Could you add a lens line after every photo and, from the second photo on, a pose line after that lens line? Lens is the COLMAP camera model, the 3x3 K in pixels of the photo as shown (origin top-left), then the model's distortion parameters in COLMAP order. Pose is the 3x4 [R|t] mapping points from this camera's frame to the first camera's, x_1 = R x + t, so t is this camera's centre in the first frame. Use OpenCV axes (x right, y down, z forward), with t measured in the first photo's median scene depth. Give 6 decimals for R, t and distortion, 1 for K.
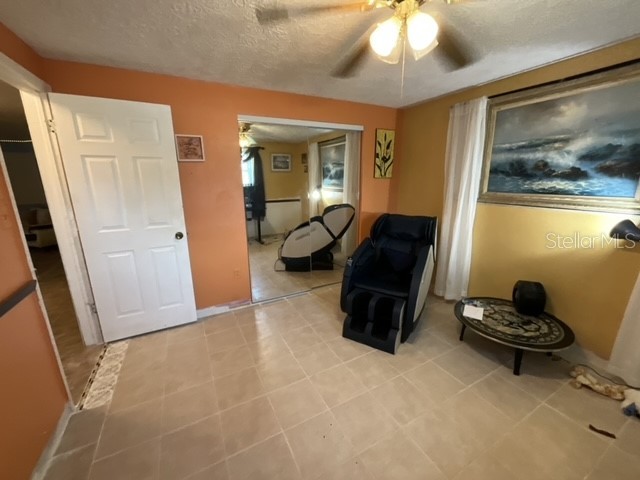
lens RADIAL K [[259.3, 0, 318.8], [0, 259.3, 238.8], [0, 0, 1]] dist [0.003036, 0.000010]
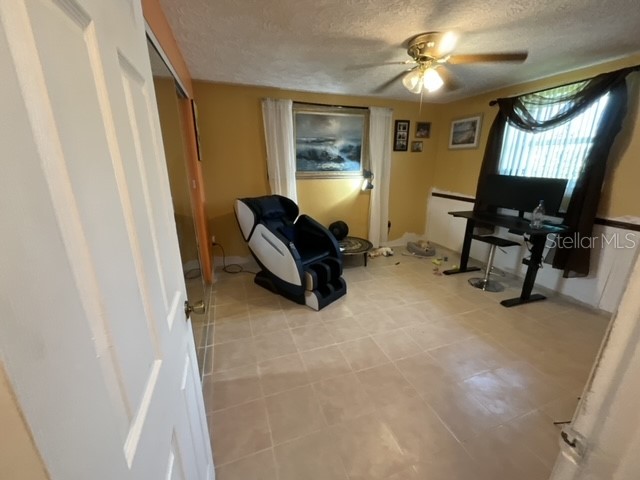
lens RADIAL K [[259.3, 0, 319.1], [0, 259.3, 240.7], [0, 0, 1]] dist [0.003036, 0.000010]
pose [[0.150331, -0.275791, 0.949389, -0.938145], [0.226529, 0.944363, 0.238461, -0.165349], [-0.962333, 0.179216, 0.204442, 0.816251]]
